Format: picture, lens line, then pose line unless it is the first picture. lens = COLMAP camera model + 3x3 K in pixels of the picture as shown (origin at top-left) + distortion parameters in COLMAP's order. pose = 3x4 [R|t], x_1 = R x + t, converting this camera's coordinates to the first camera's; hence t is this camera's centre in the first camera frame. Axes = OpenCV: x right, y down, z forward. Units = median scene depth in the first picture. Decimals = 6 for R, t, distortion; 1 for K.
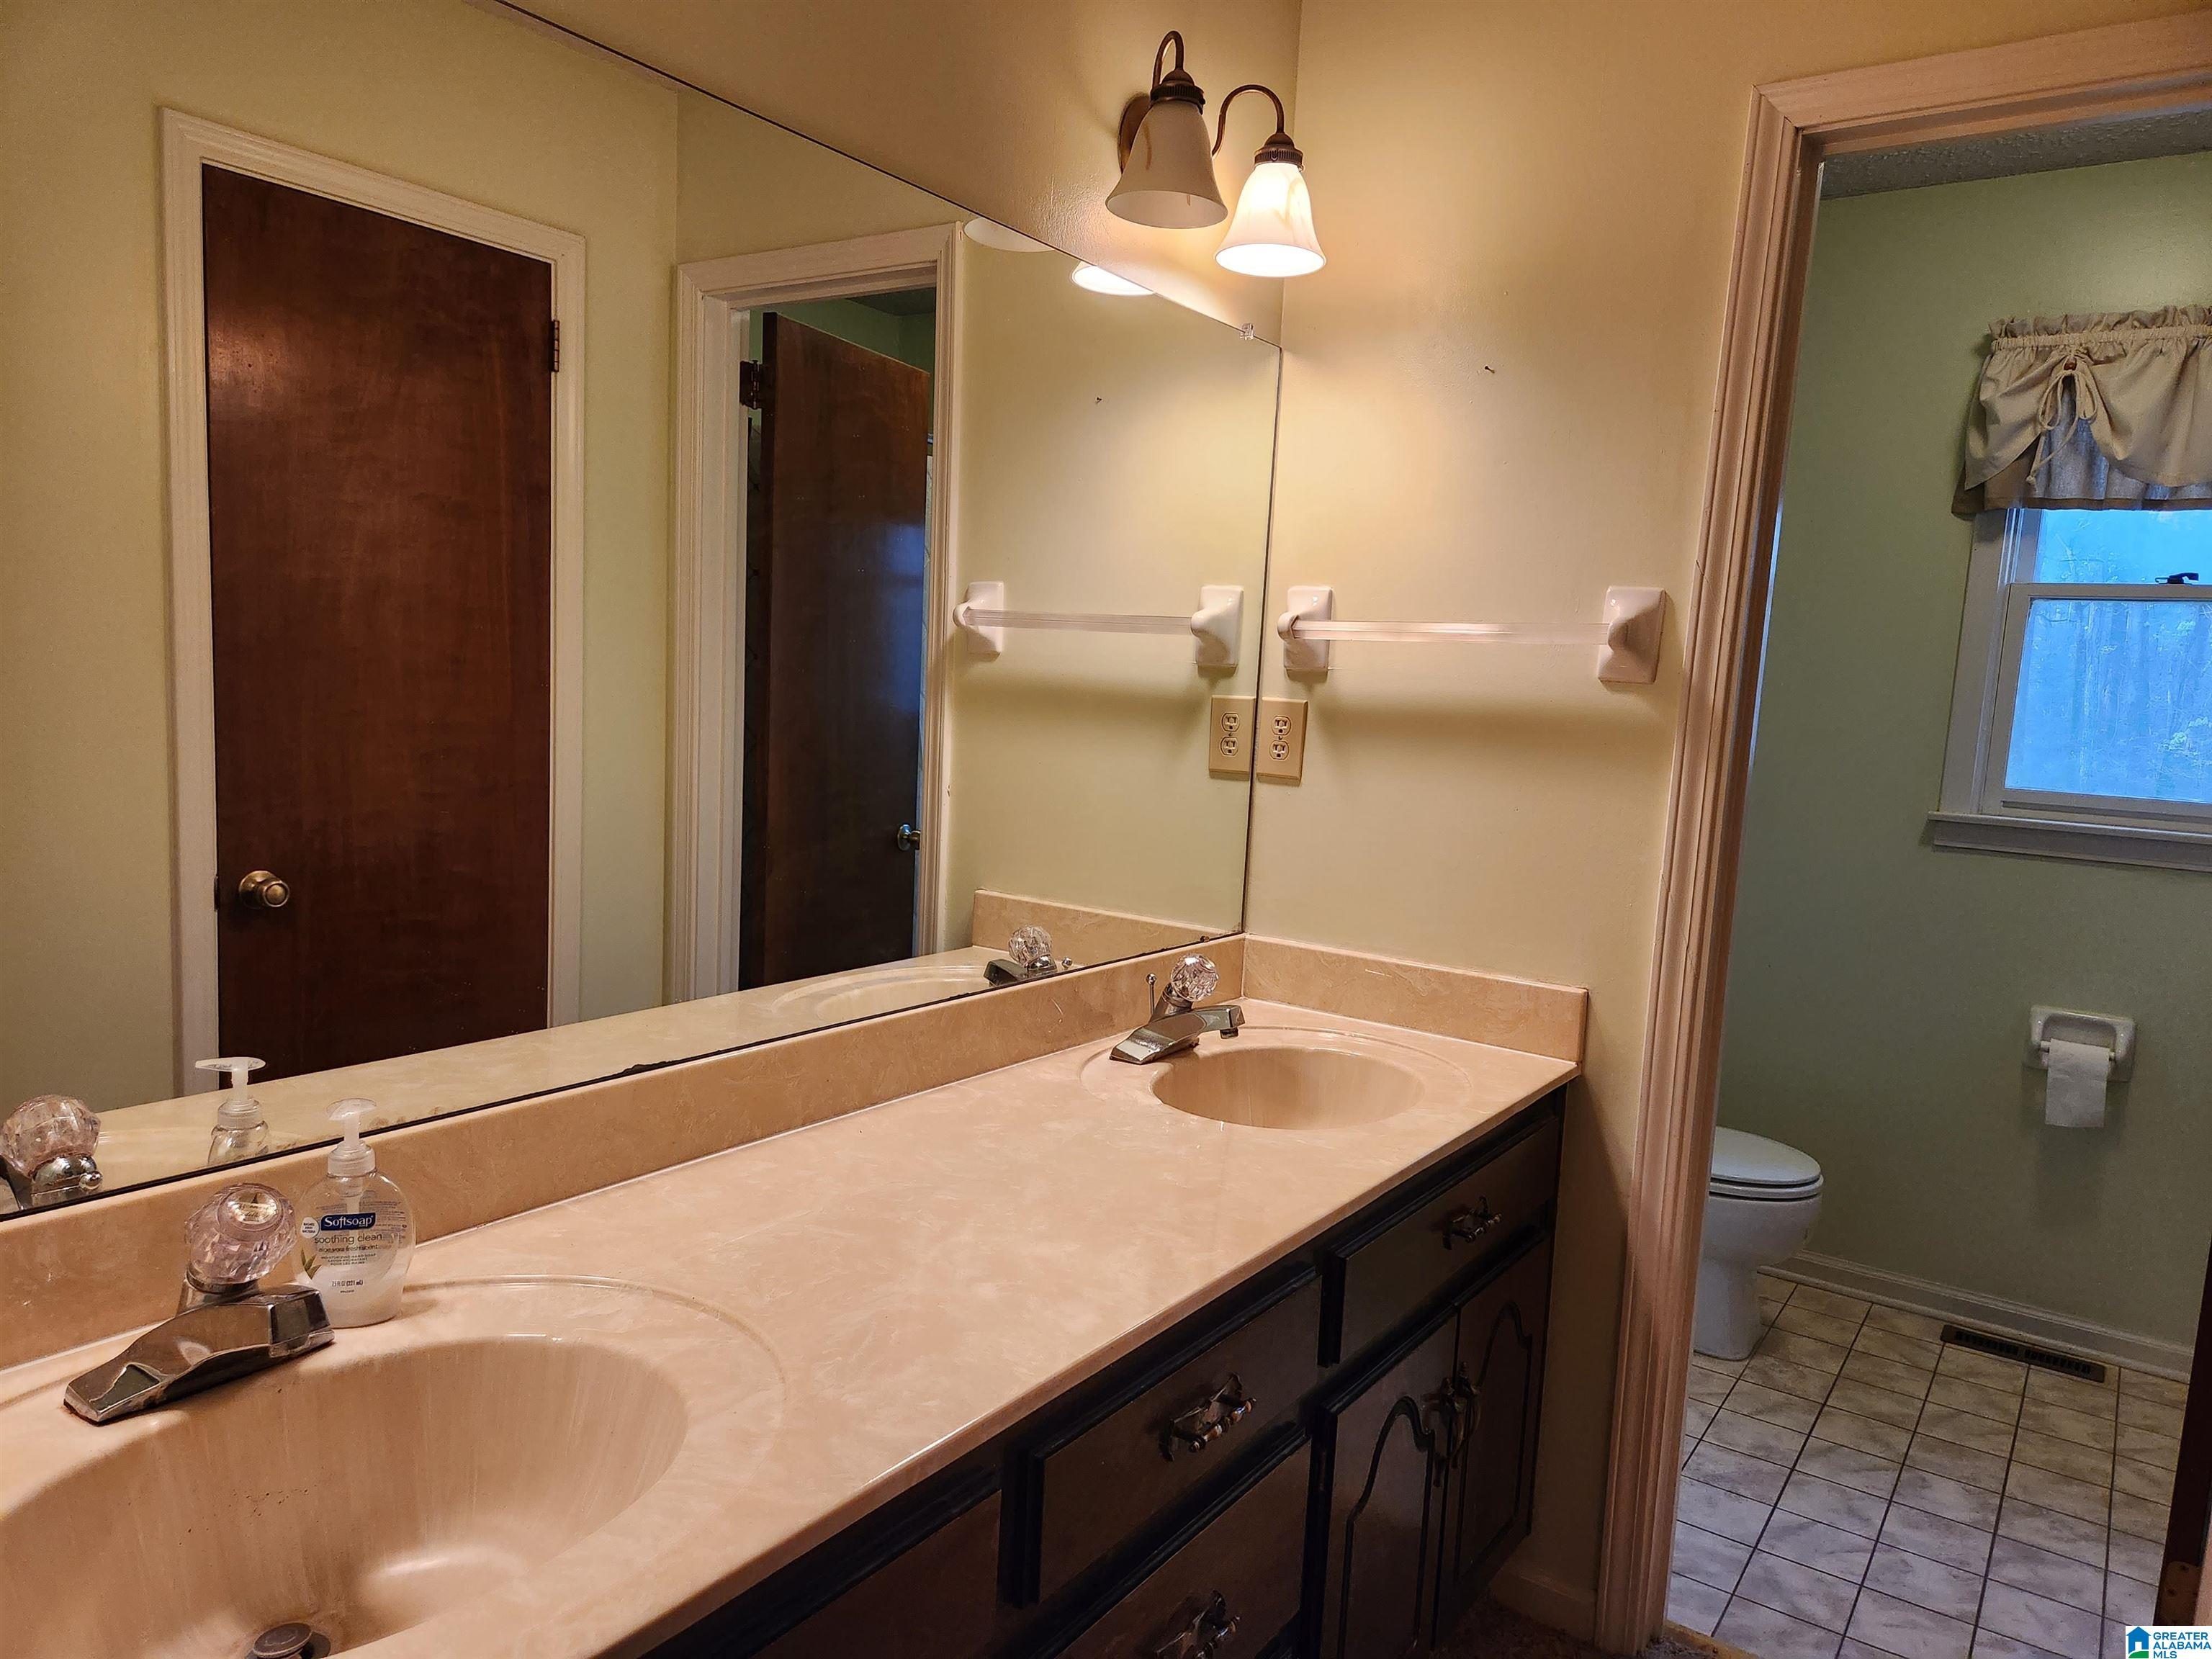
lens RADIAL K [[1416.8, 0, 1103.4], [0, 1416.8, 817.8], [0, 0, 1]] dist [0.078422, -0.072292]
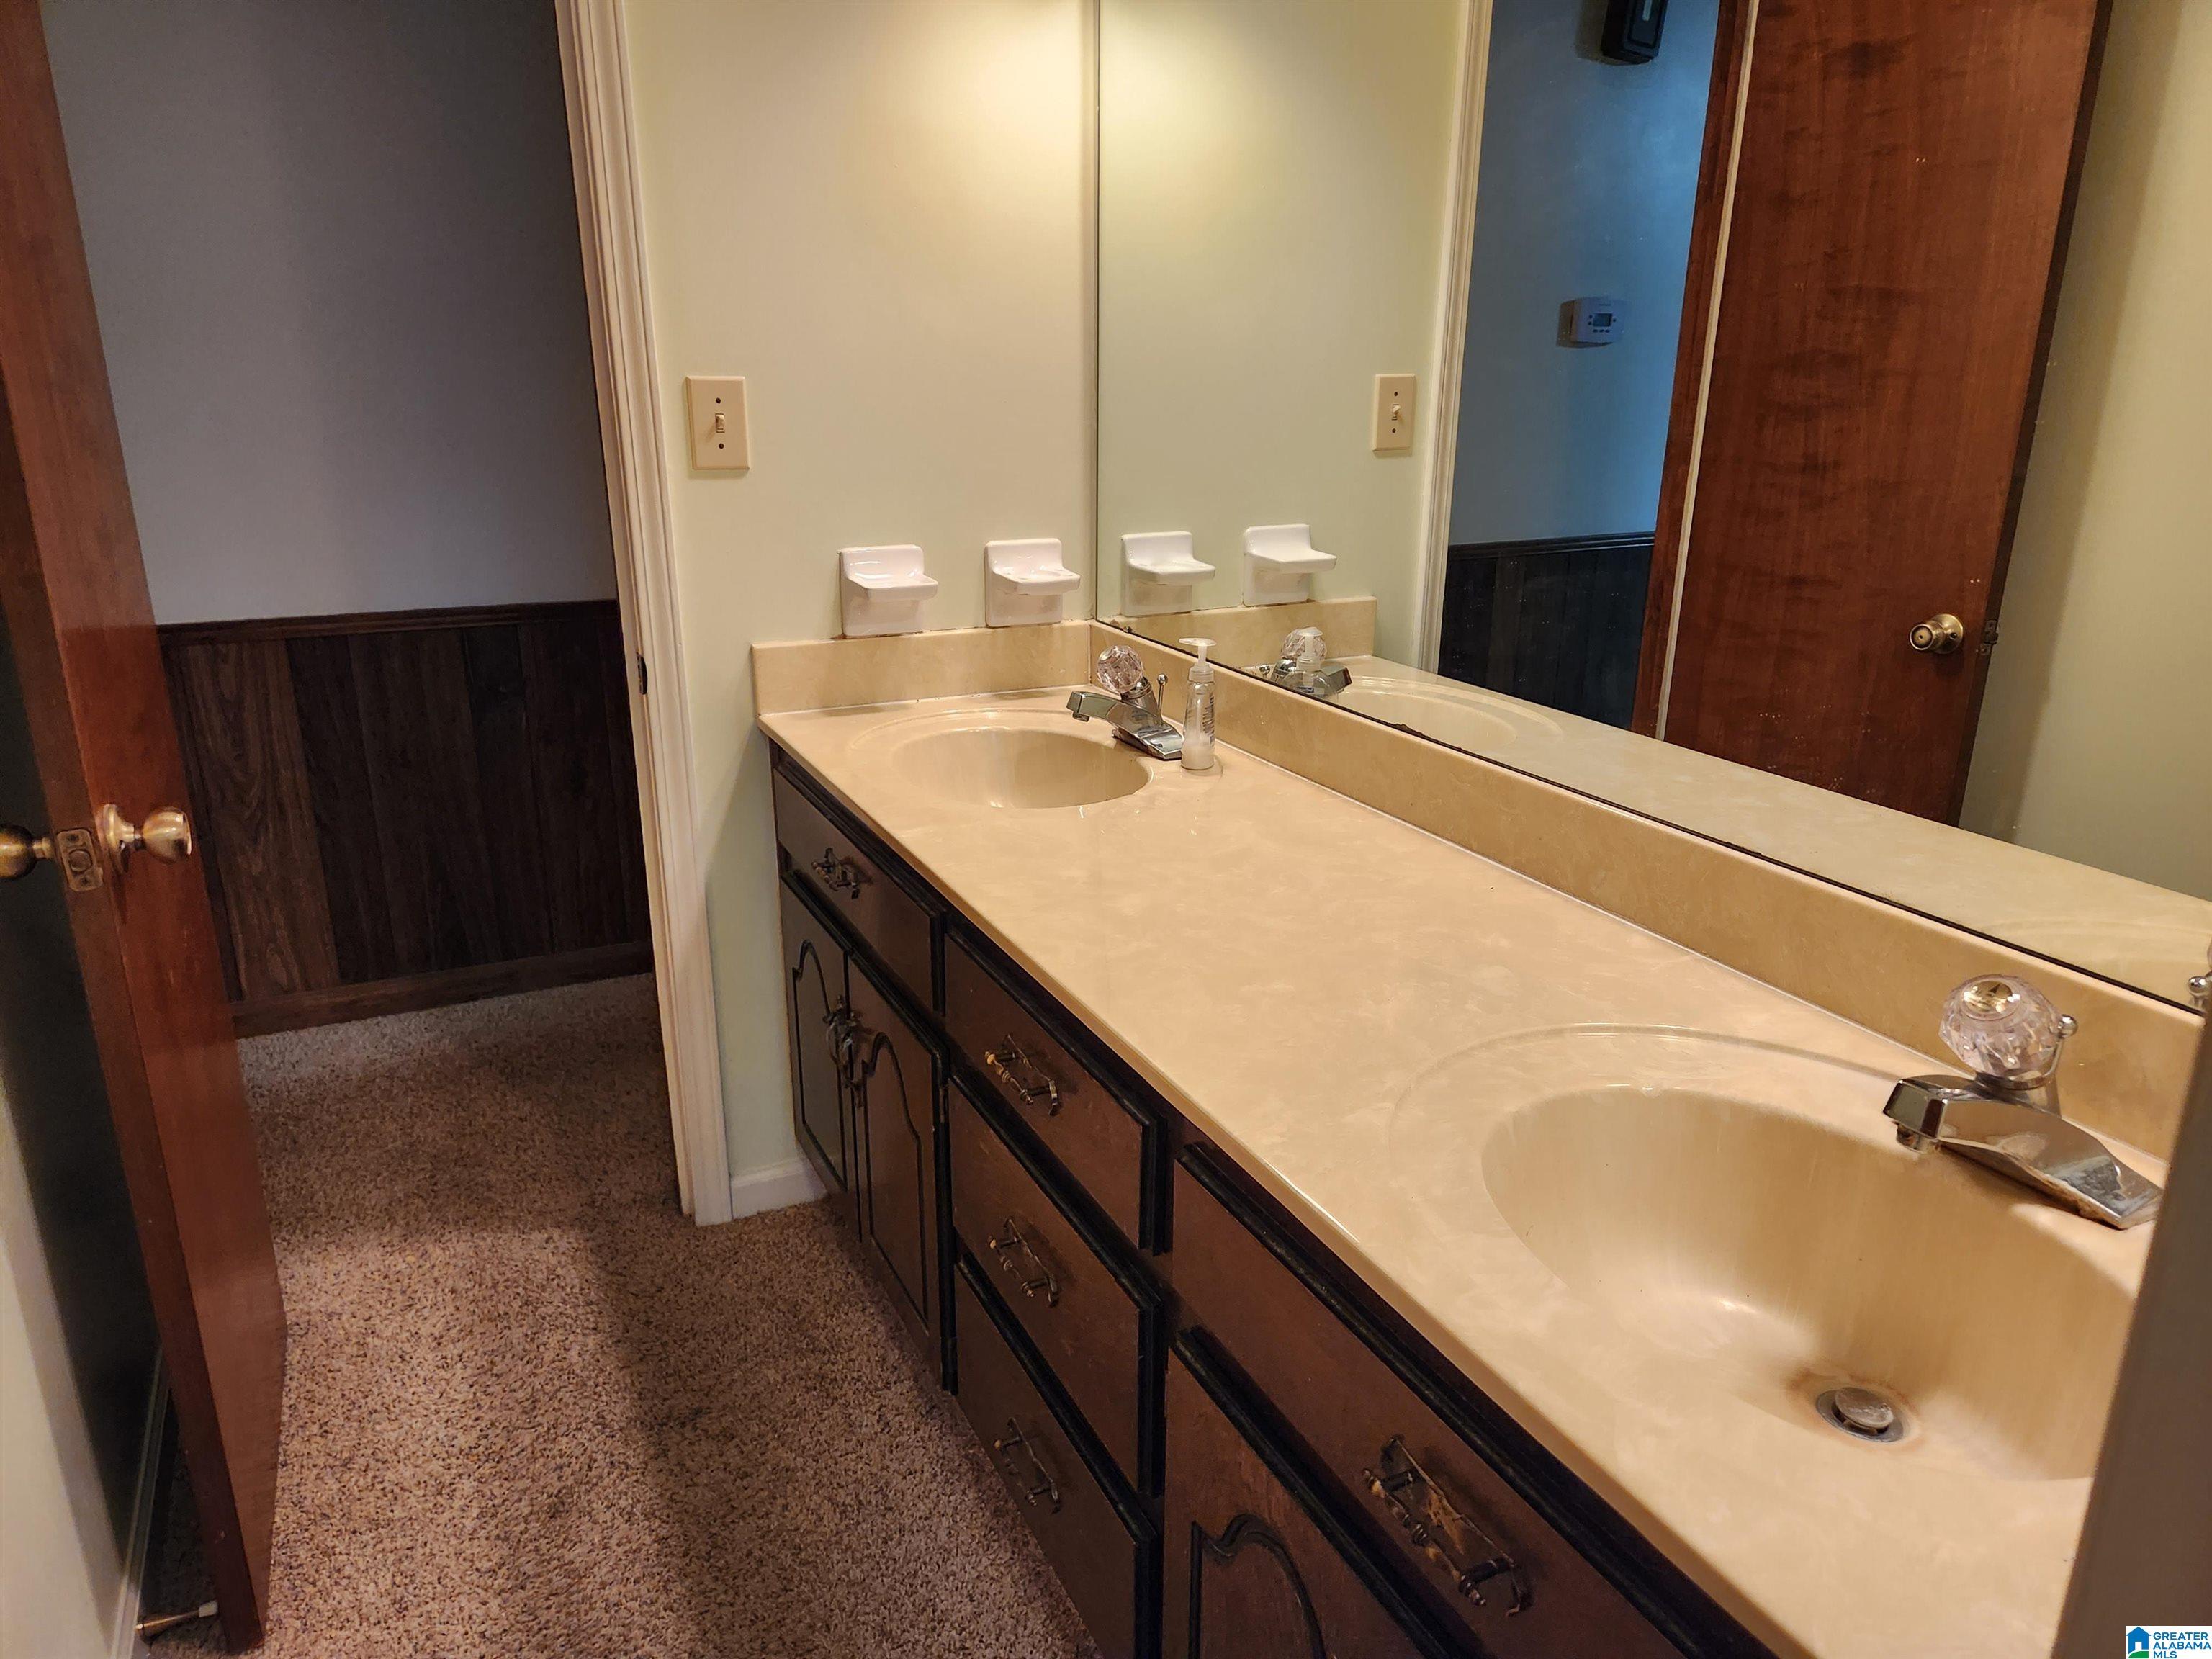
lens RADIAL K [[1416.8, 0, 1103.4], [0, 1416.8, 817.8], [0, 0, 1]] dist [0.078422, -0.072292]
pose [[-0.473317, 0.211999, -0.855001, 0.775139], [-0.117606, 0.946711, 0.299844, -0.073721], [0.873006, 0.242474, -0.423162, 1.240434]]
